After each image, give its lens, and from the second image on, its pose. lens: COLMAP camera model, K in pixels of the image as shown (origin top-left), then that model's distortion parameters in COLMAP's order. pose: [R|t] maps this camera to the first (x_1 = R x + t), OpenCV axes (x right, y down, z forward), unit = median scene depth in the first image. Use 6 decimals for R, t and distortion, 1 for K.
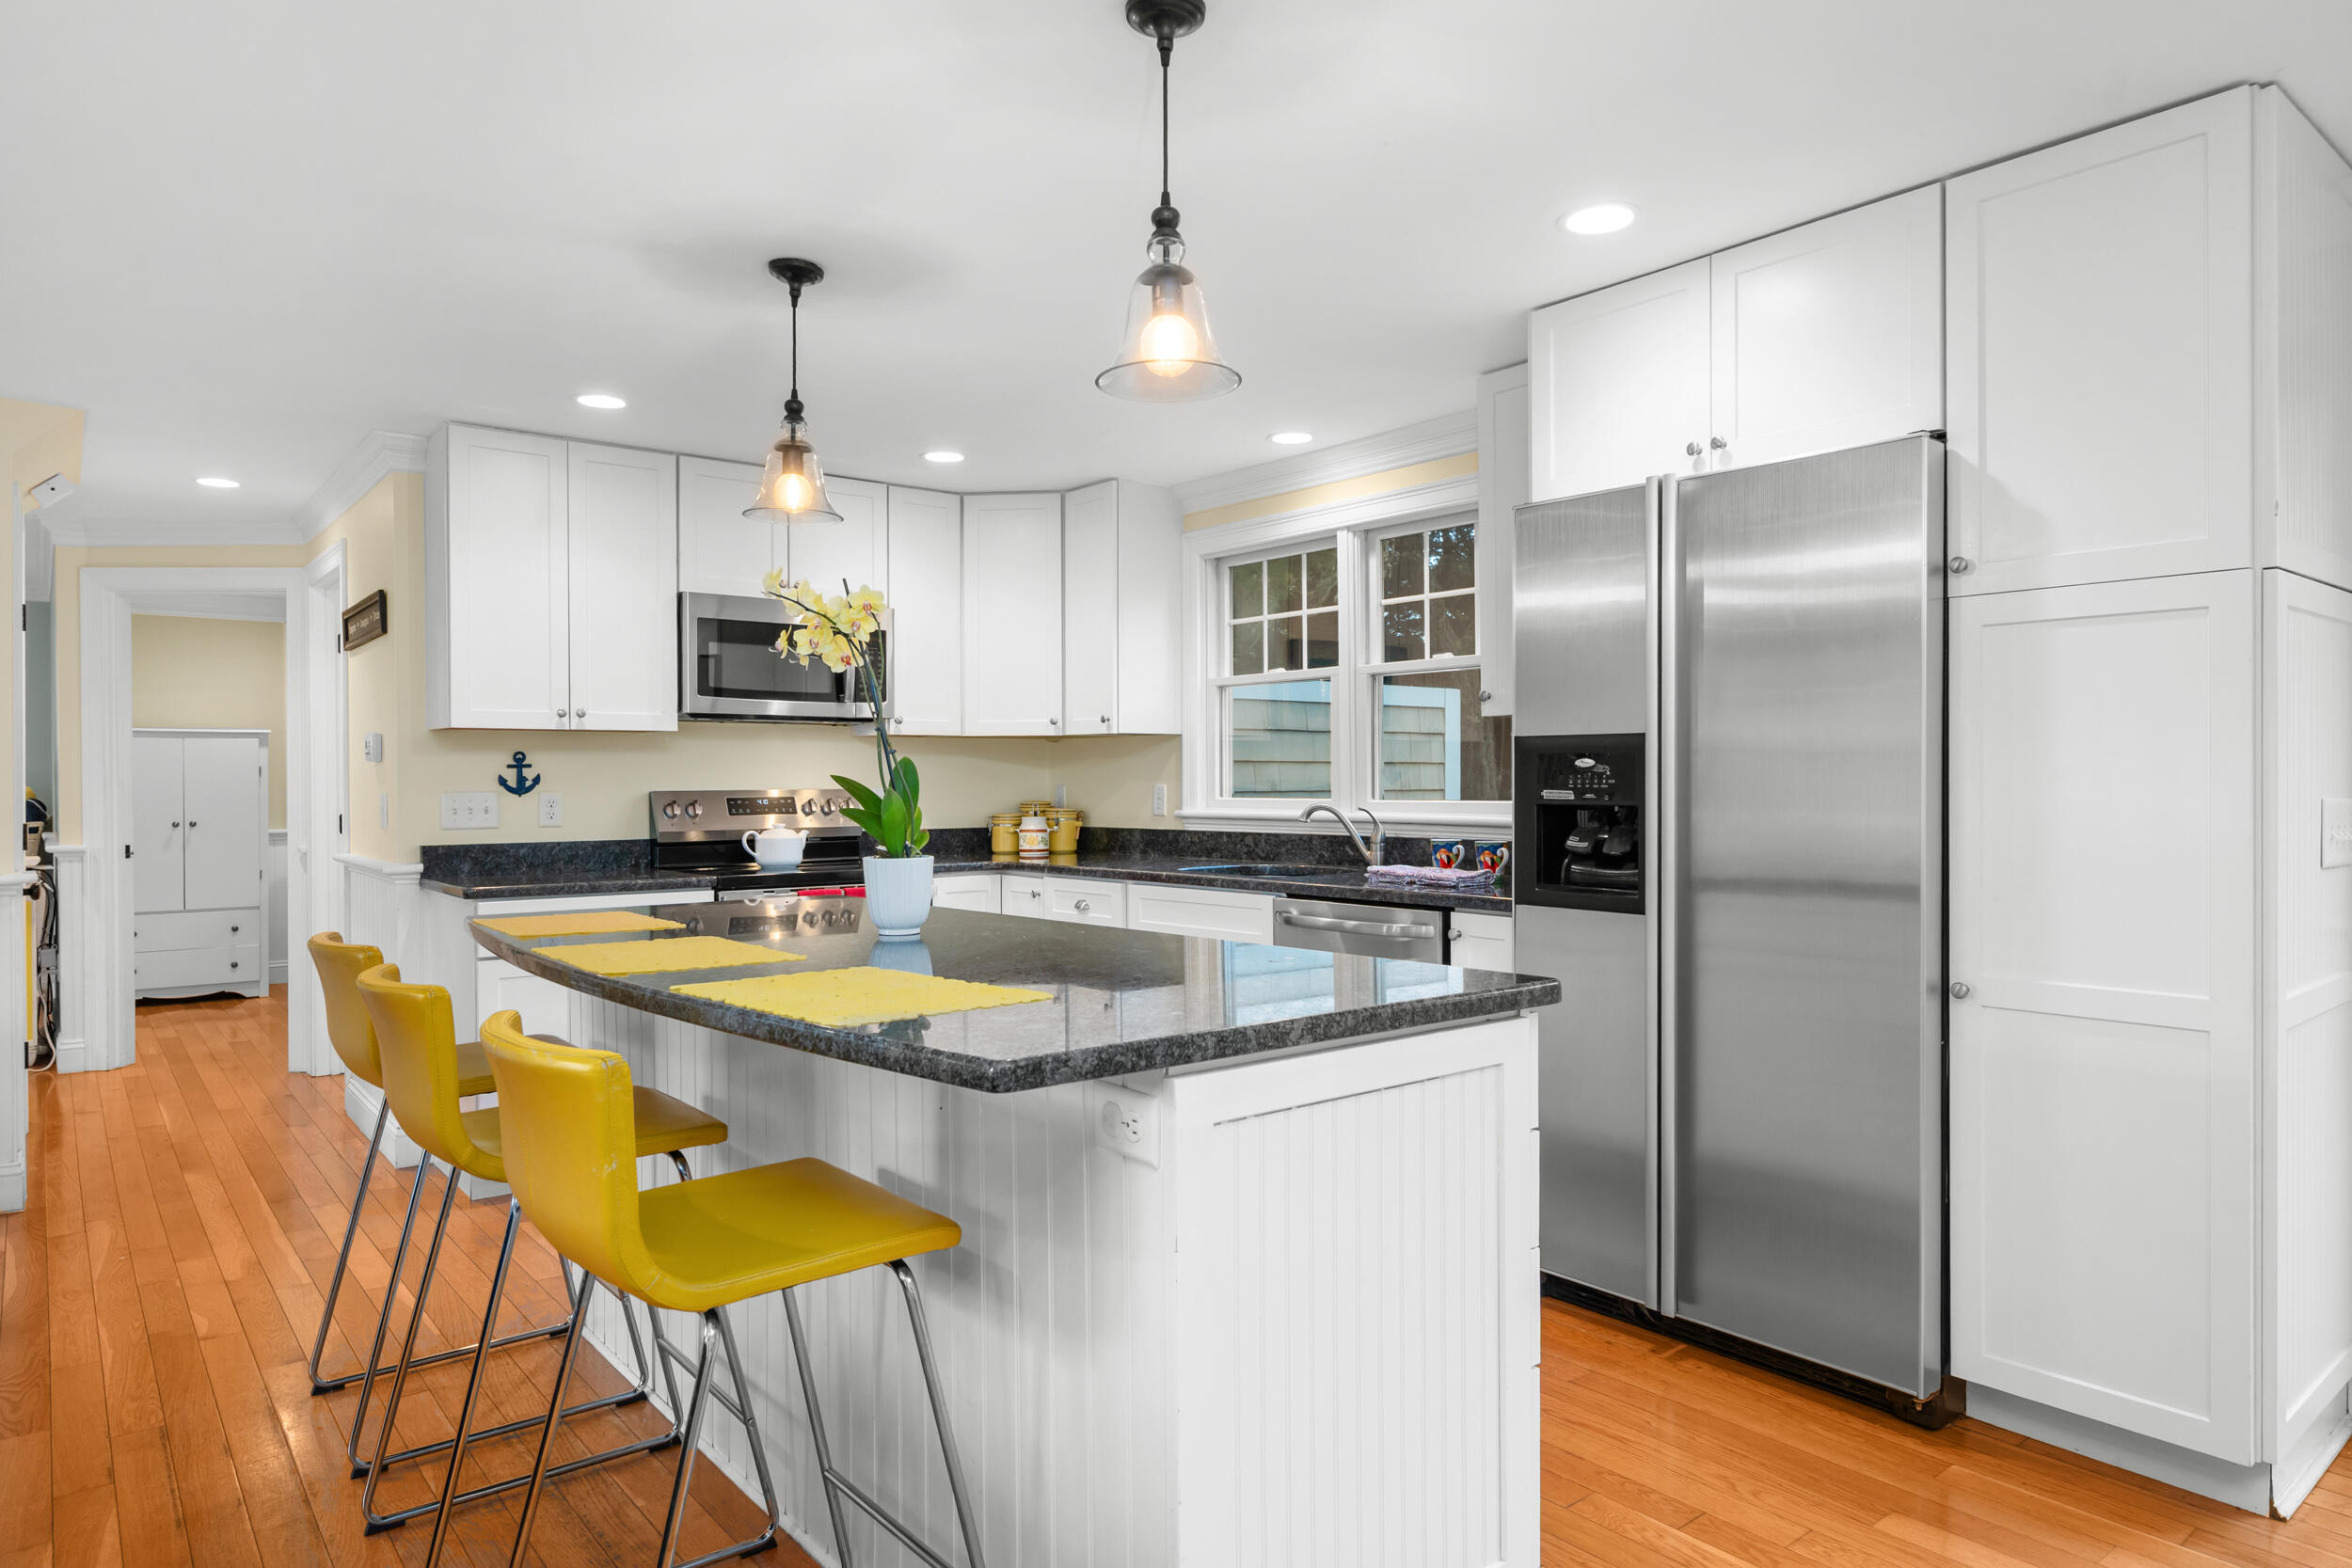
lens RADIAL K [[1401.0, 0, 1183.5], [0, 1401.0, 789.0], [0, 0, 1]] dist [-0.000123, 0.001270]
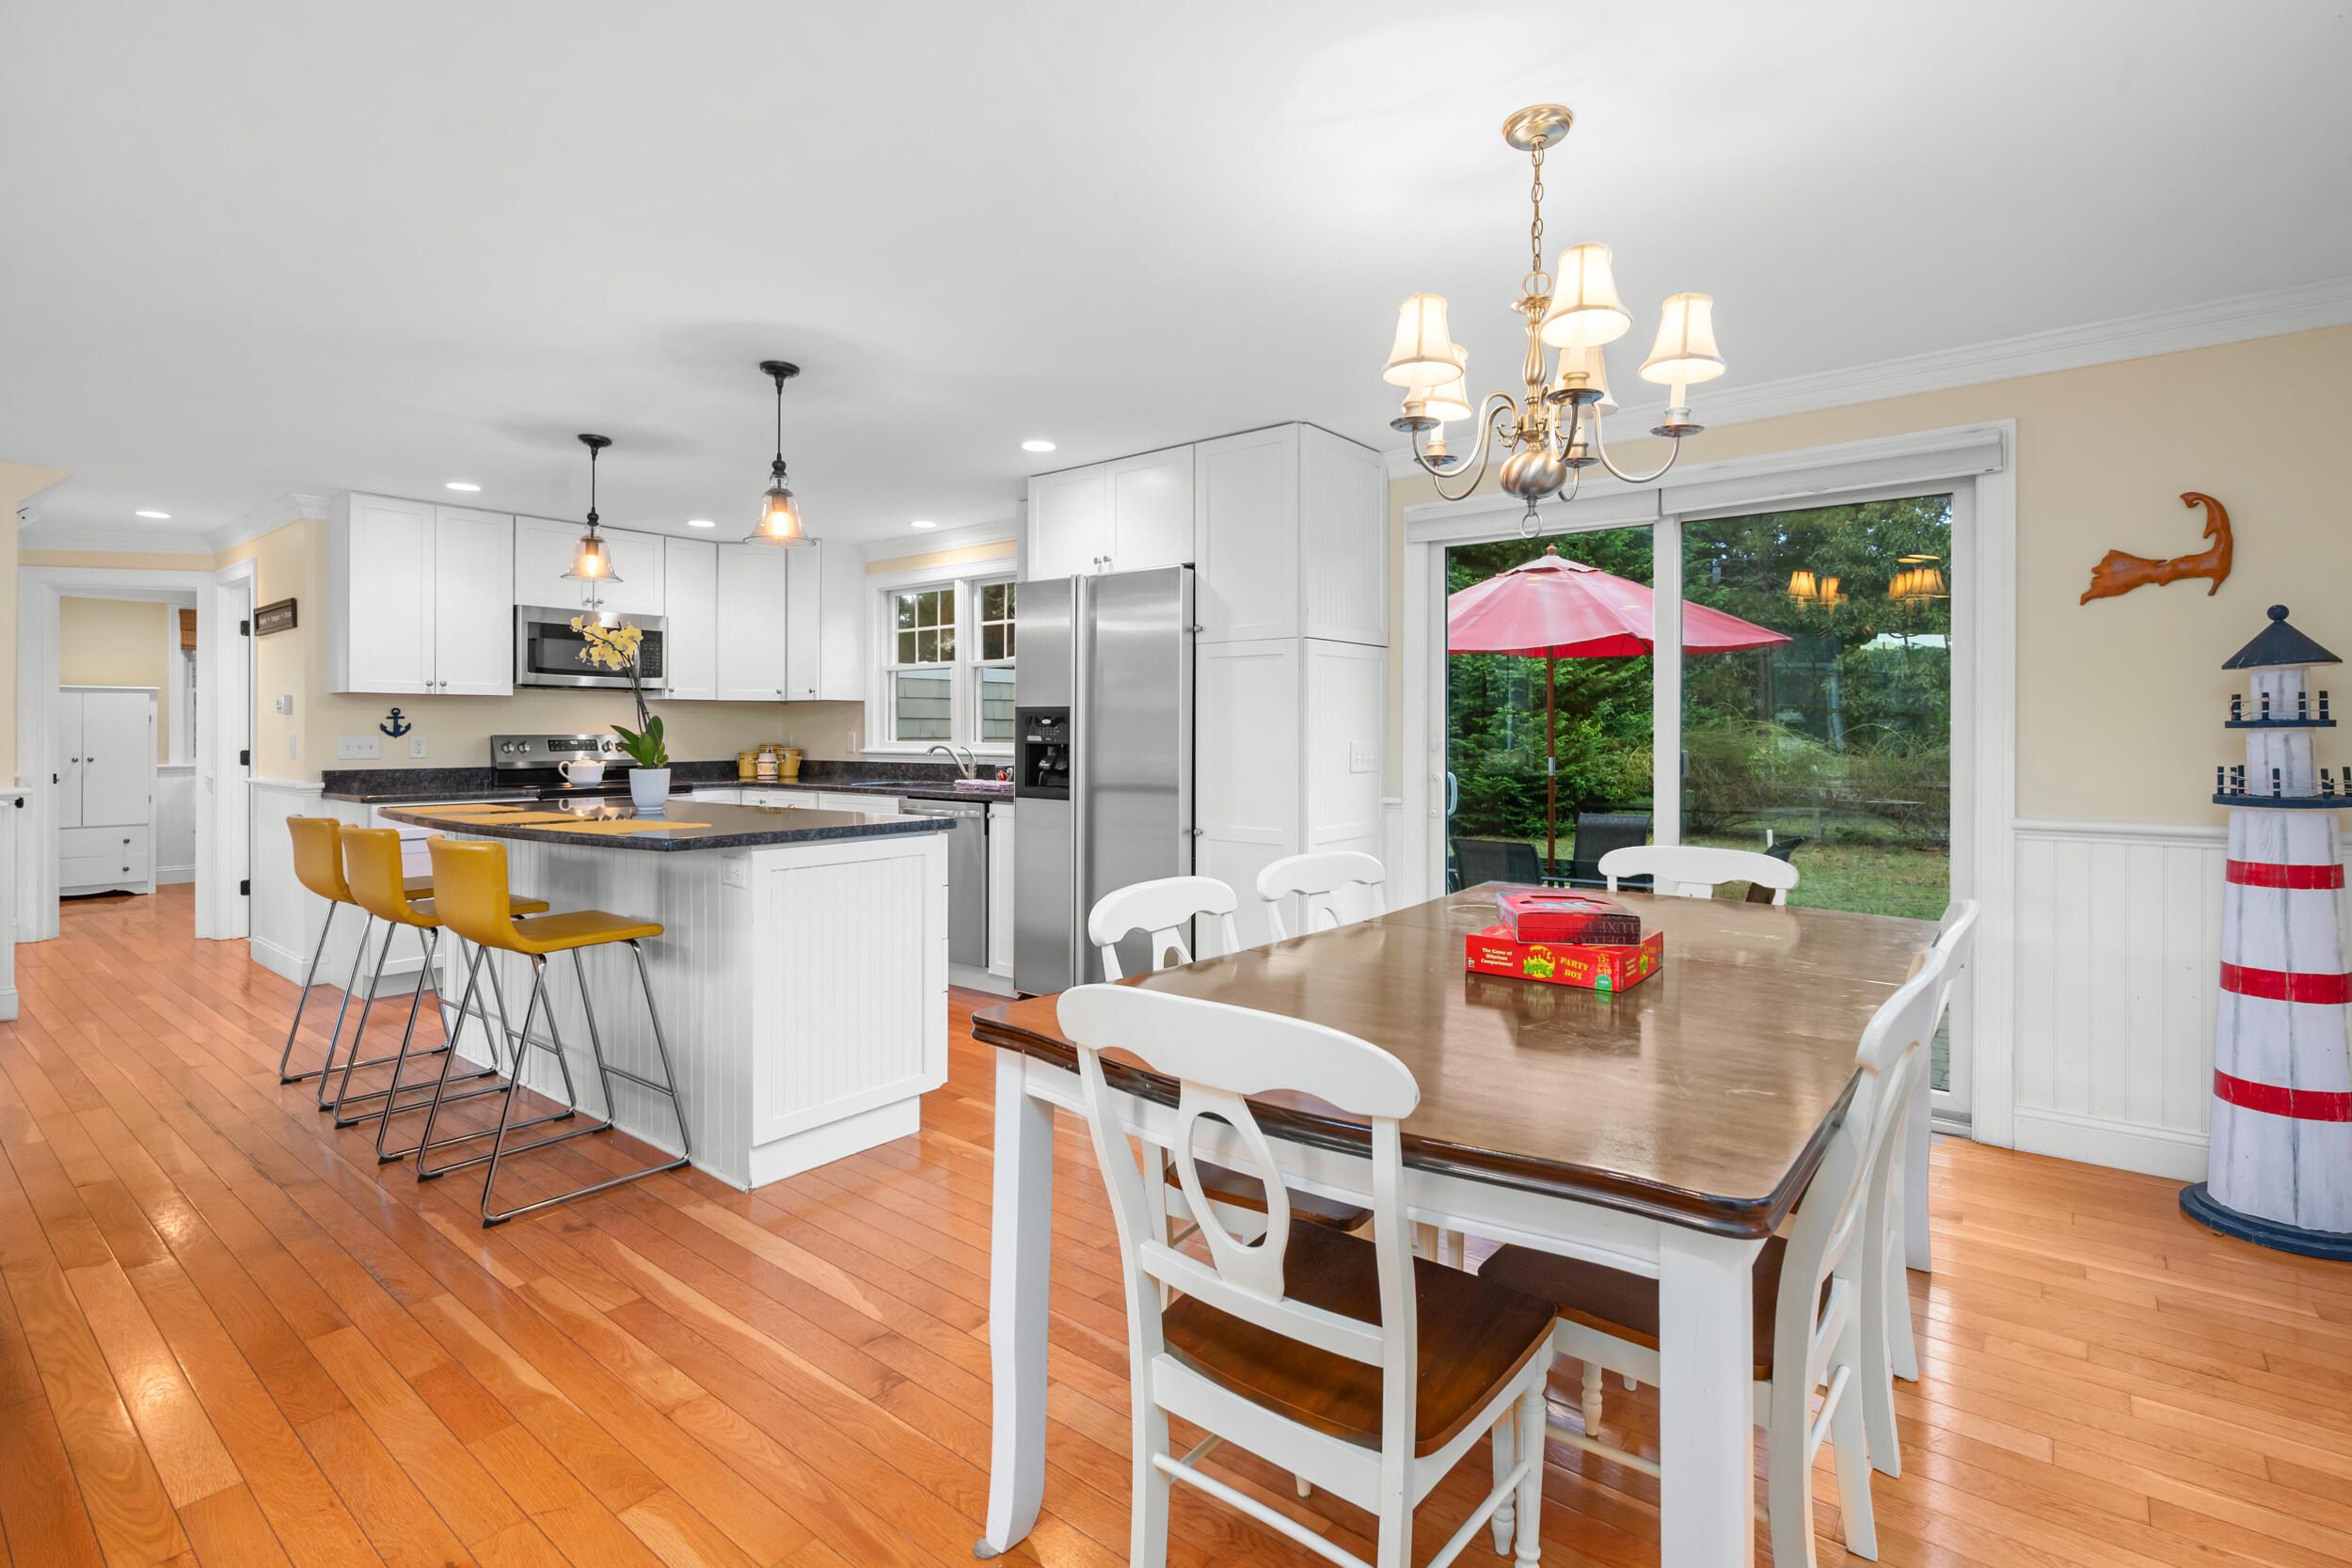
lens RADIAL K [[1101.4, 0, 1185.9], [0, 1101.4, 730.1], [0, 0, 1]] dist [0.000548, -0.000352]
pose [[0.977536, 0.005987, 0.210685, 0.104664], [-0.004422, 0.999959, -0.007899, 0.002538], [-0.210724, 0.006790, 0.977522, -0.332481]]
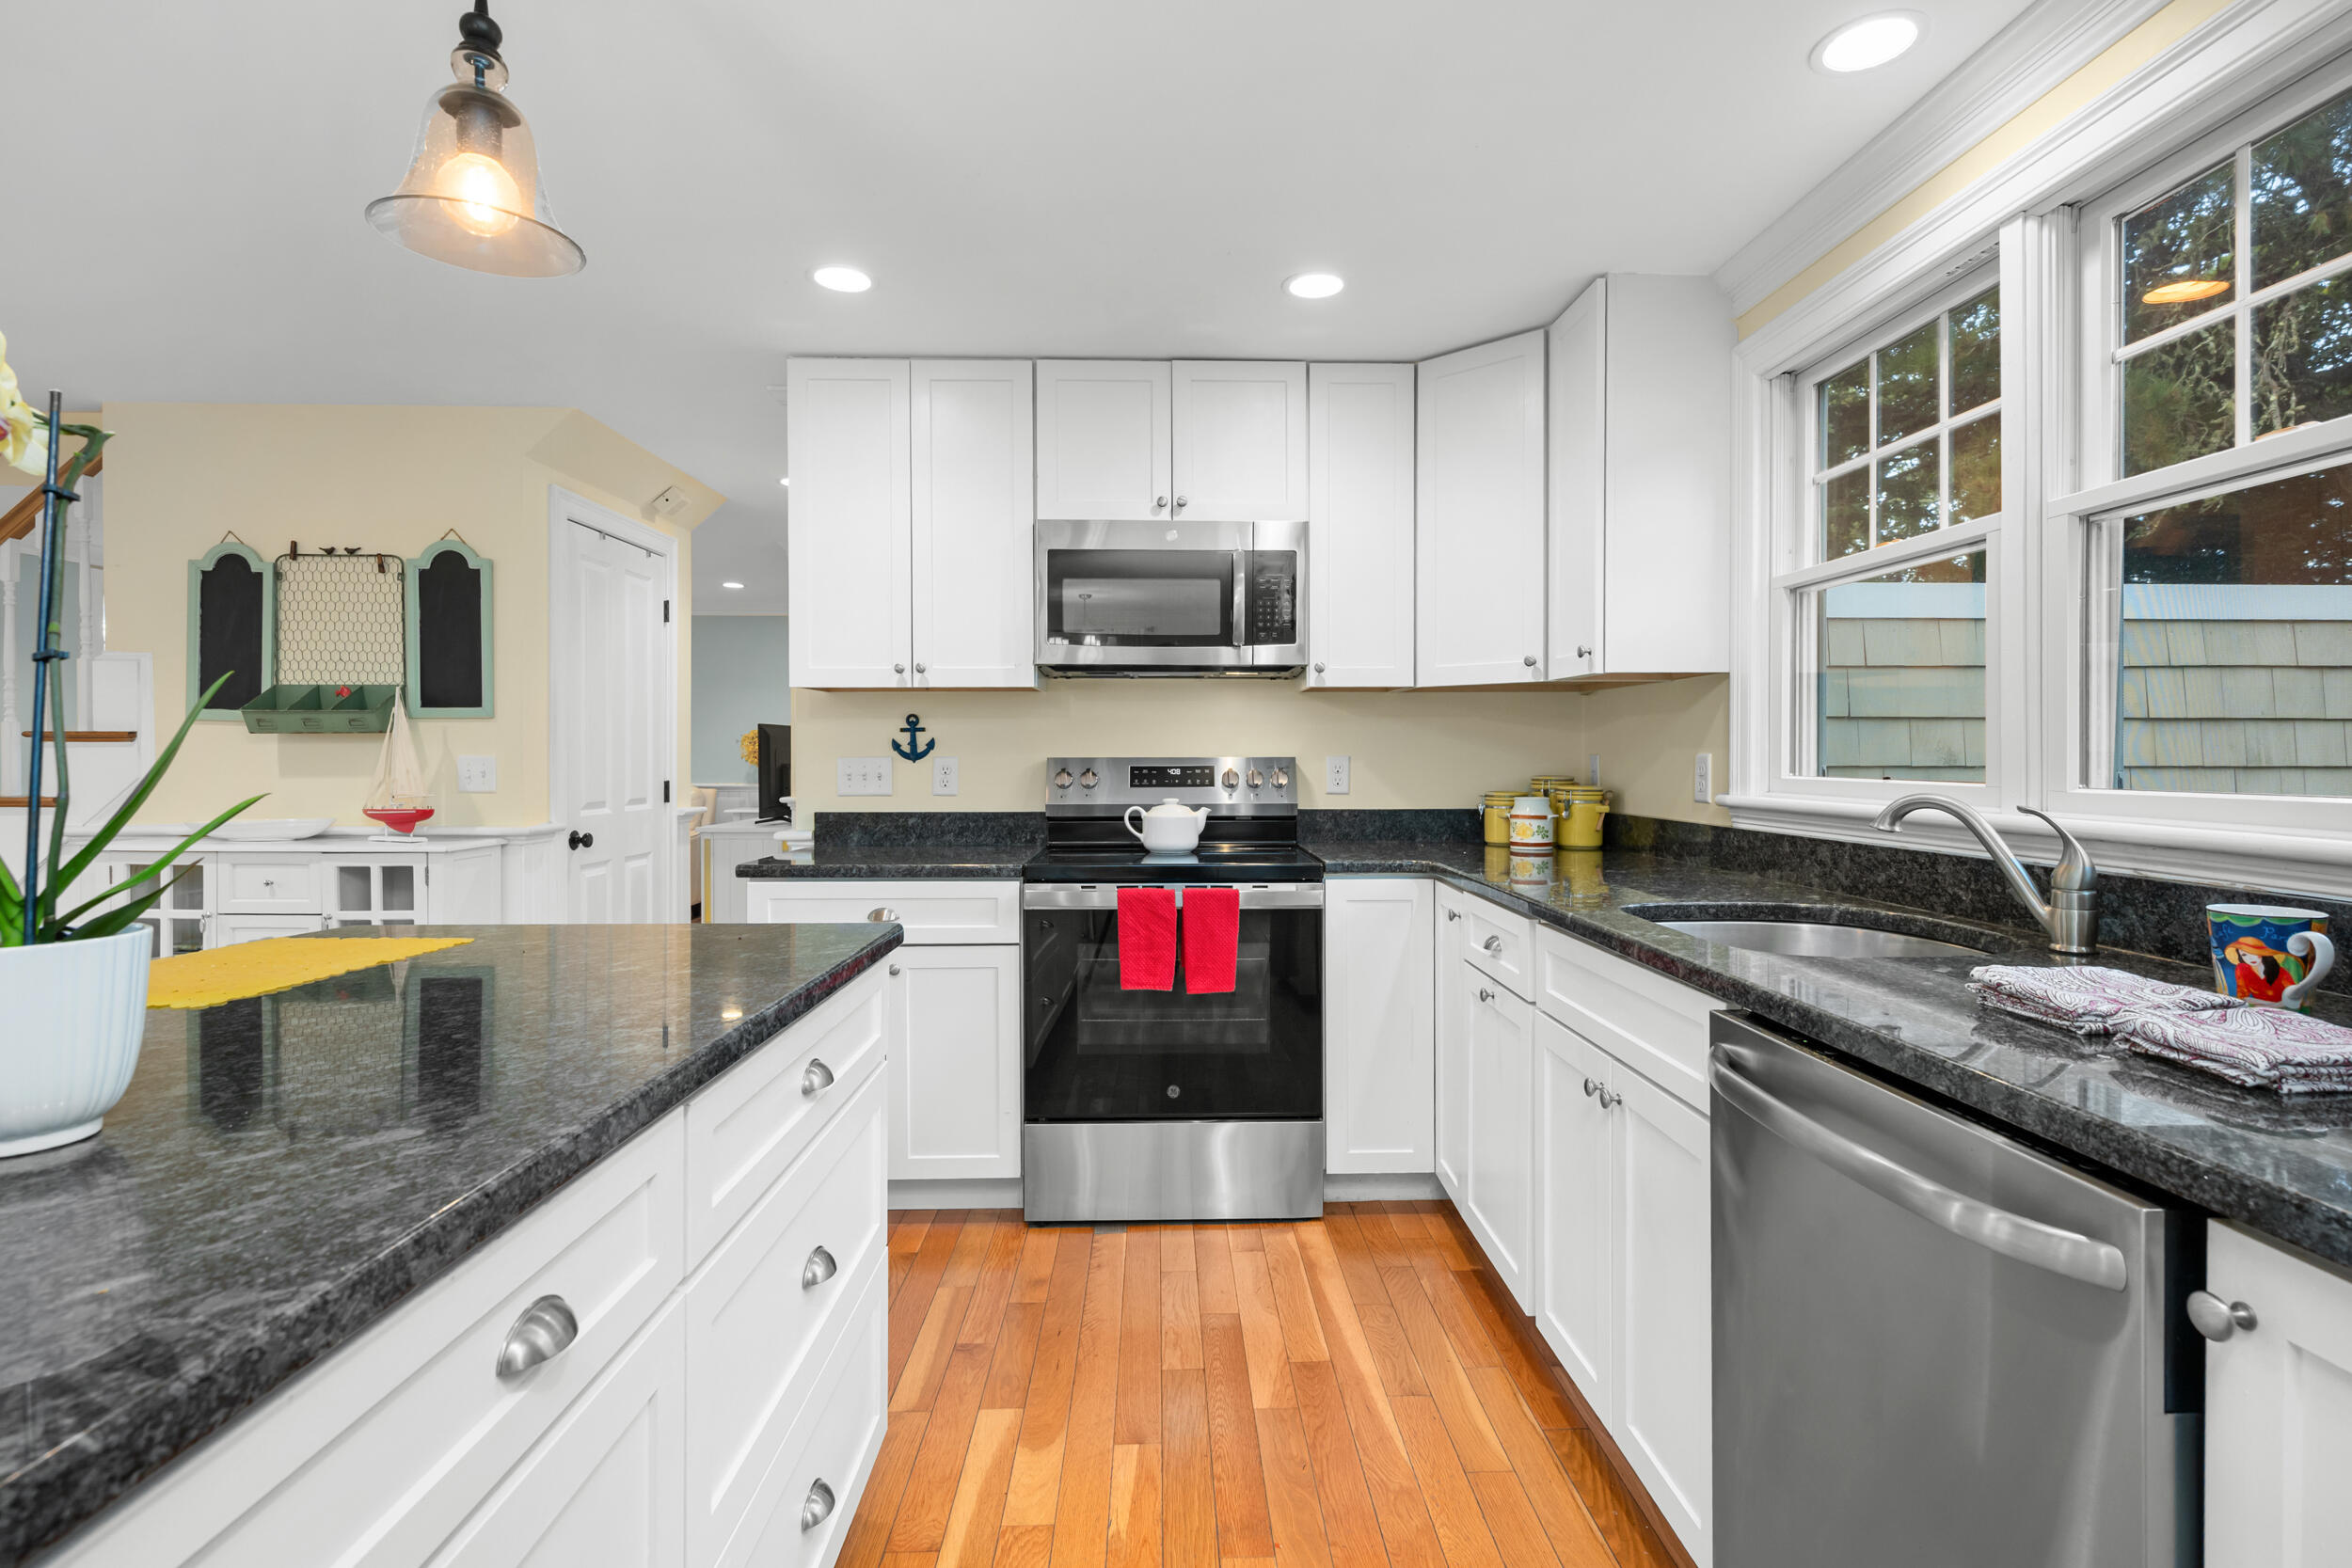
lens RADIAL K [[1101.4, 0, 1196.9], [0, 1101.4, 763.0], [0, 0, 1]] dist [0.000548, -0.000352]
pose [[0.793832, 0.009428, -0.608064, 0.123863], [-0.007657, 0.999956, 0.005508, 0.000285], [0.608089, 0.000284, 0.793869, 0.538318]]
